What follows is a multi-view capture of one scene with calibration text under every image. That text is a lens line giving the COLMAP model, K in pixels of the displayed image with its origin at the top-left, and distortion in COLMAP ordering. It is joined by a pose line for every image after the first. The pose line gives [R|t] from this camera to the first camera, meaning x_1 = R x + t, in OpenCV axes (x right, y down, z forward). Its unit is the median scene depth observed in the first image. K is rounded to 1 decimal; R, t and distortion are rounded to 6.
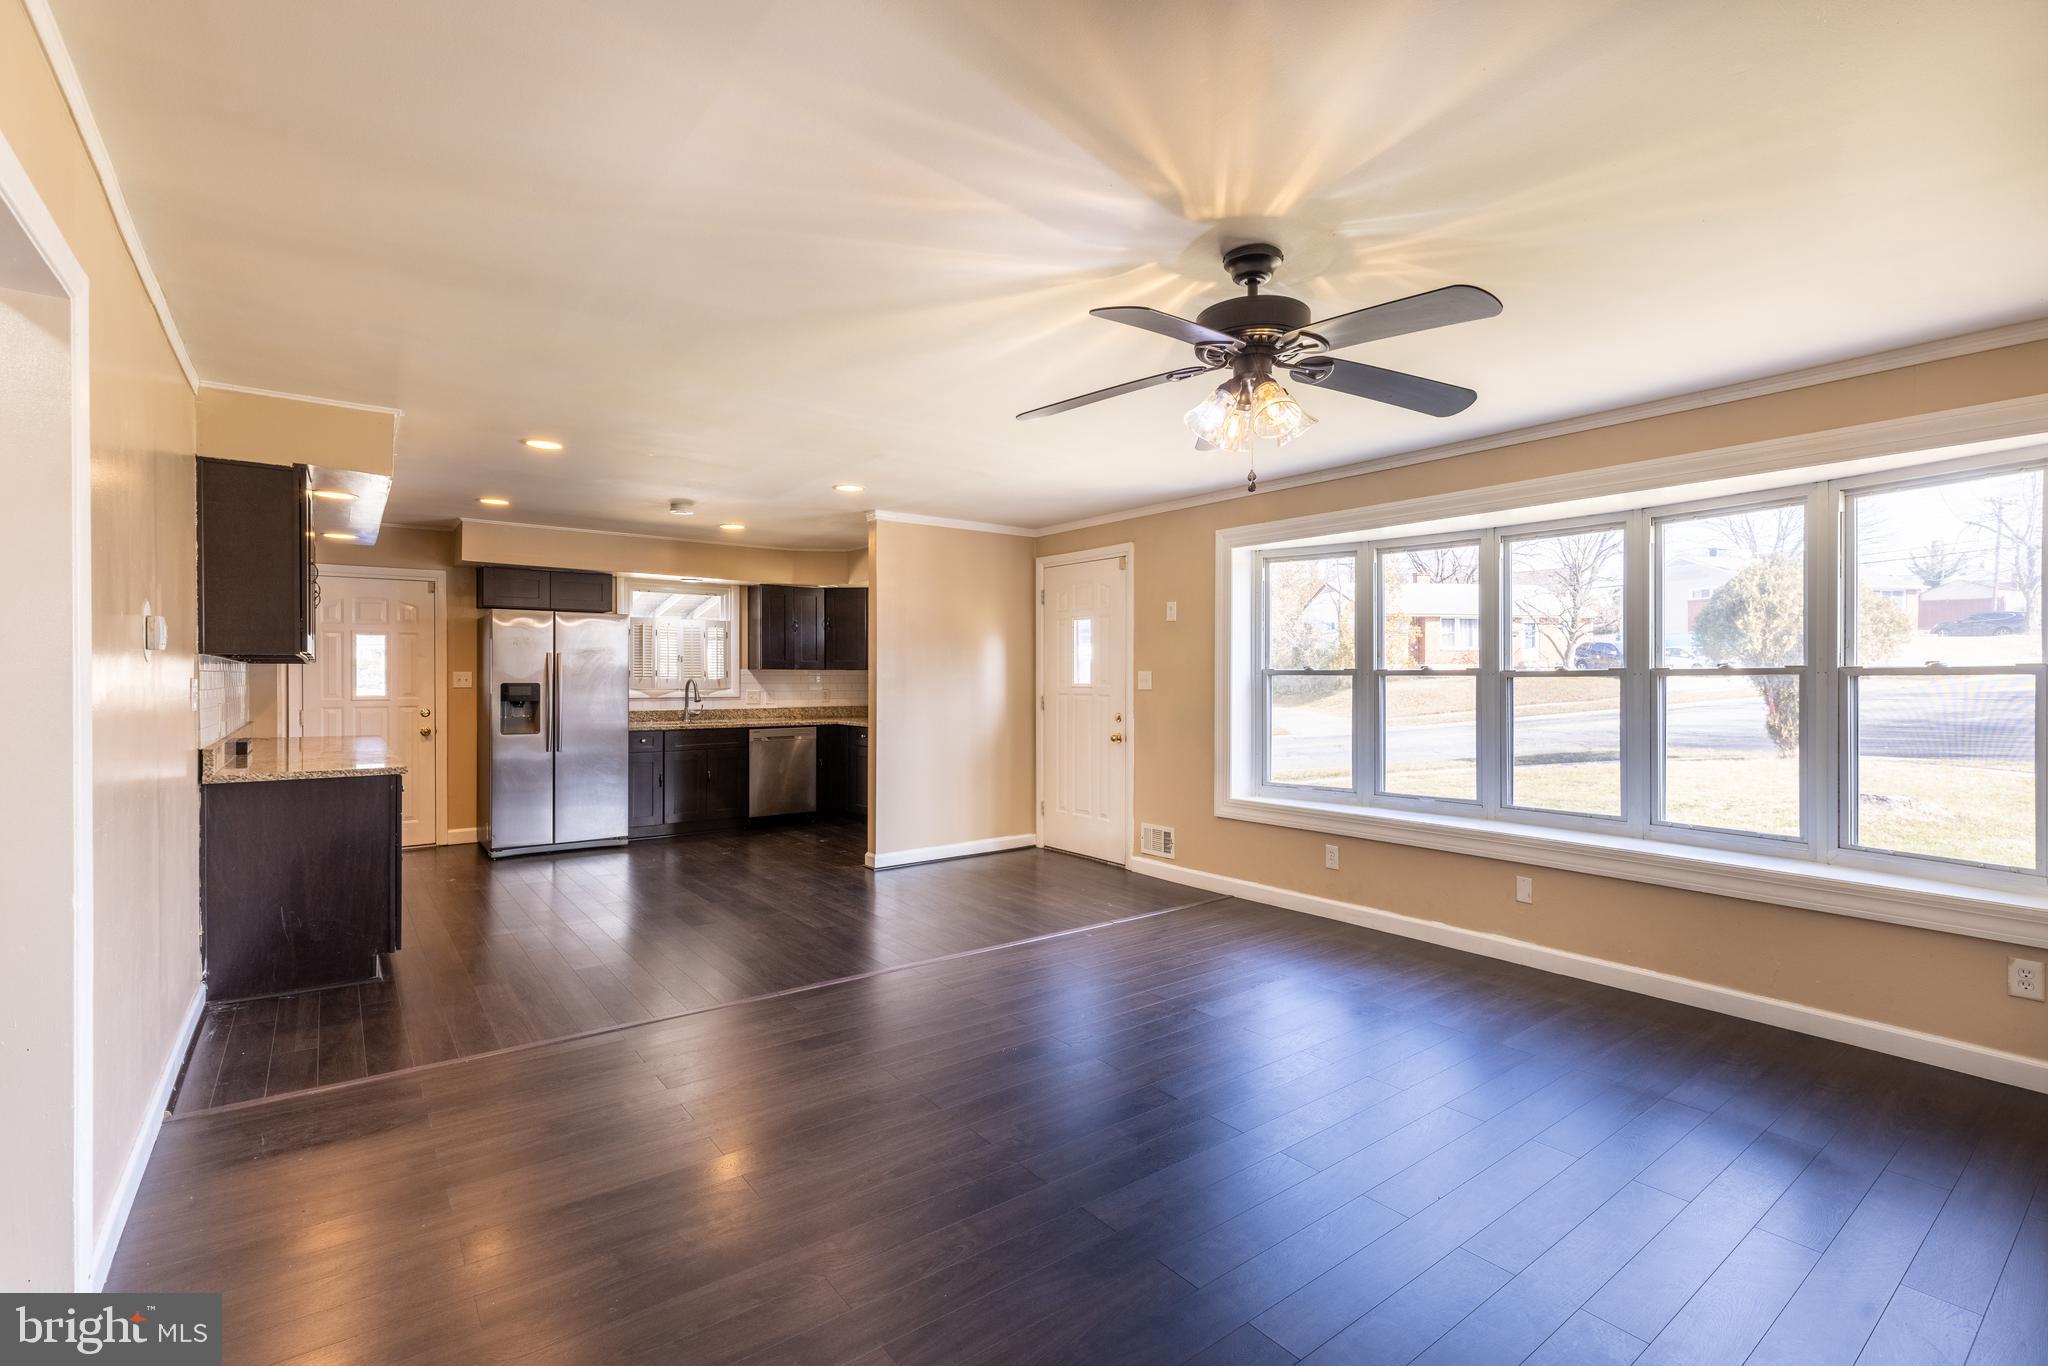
lens RADIAL K [[922.5, 0, 1032.0], [0, 922.5, 677.5], [0, 0, 1]] dist [0.000771, -0.000508]
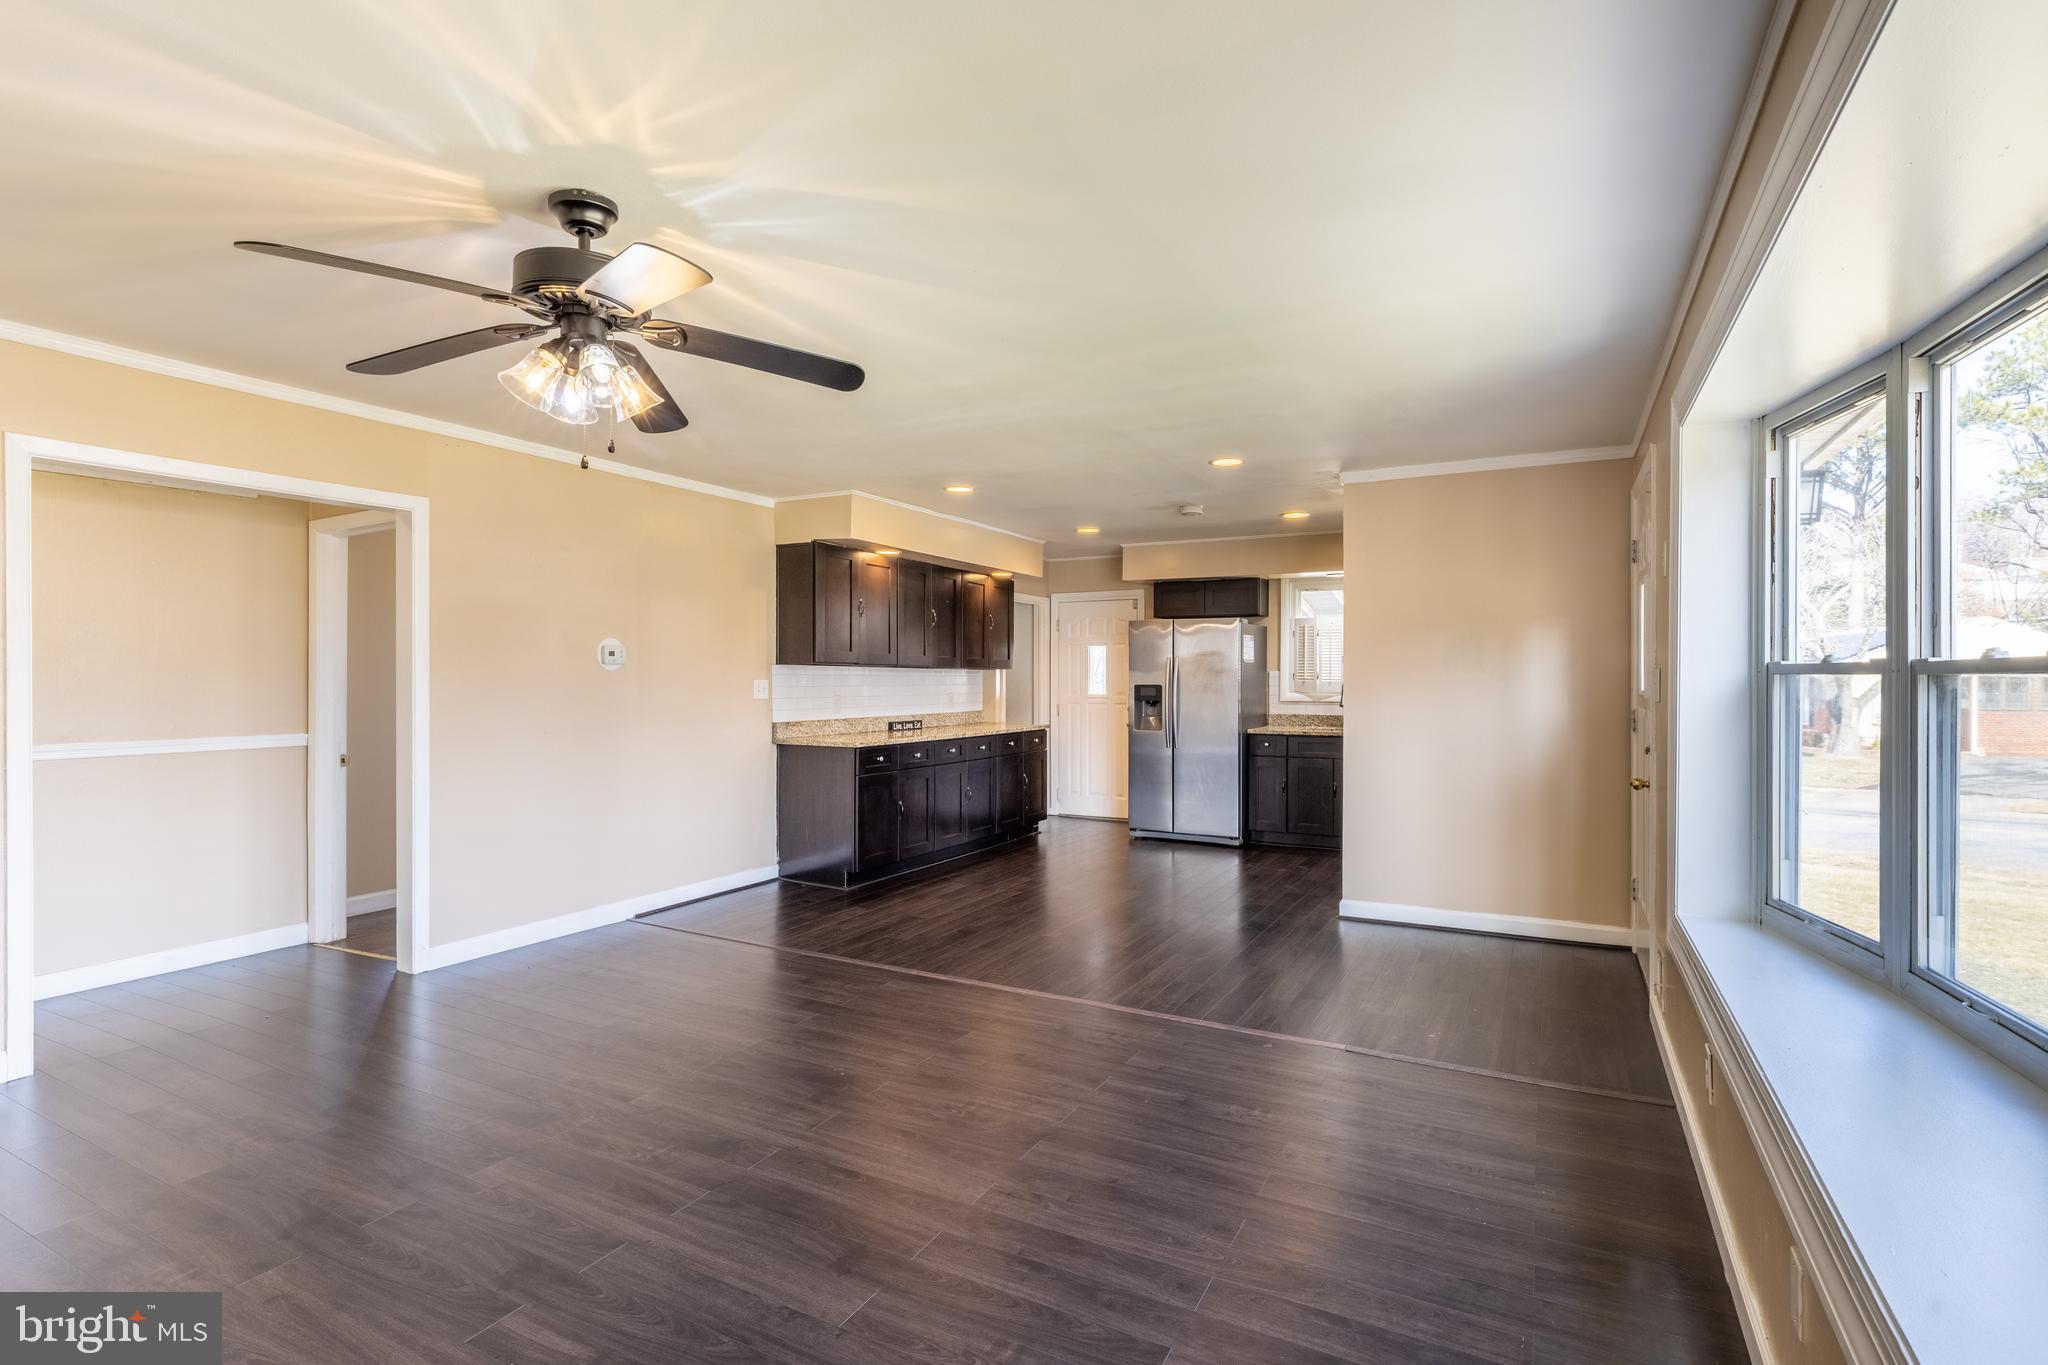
lens RADIAL K [[982.2, 0, 1032.0], [0, 982.2, 681.7], [0, 0, 1]] dist [-0.000757, -0.000133]
pose [[0.417818, 0.003065, -0.908526, 0.467739], [-0.002186, 0.999995, 0.002369, -0.000138], [0.908528, 0.000997, 0.417822, 0.366096]]
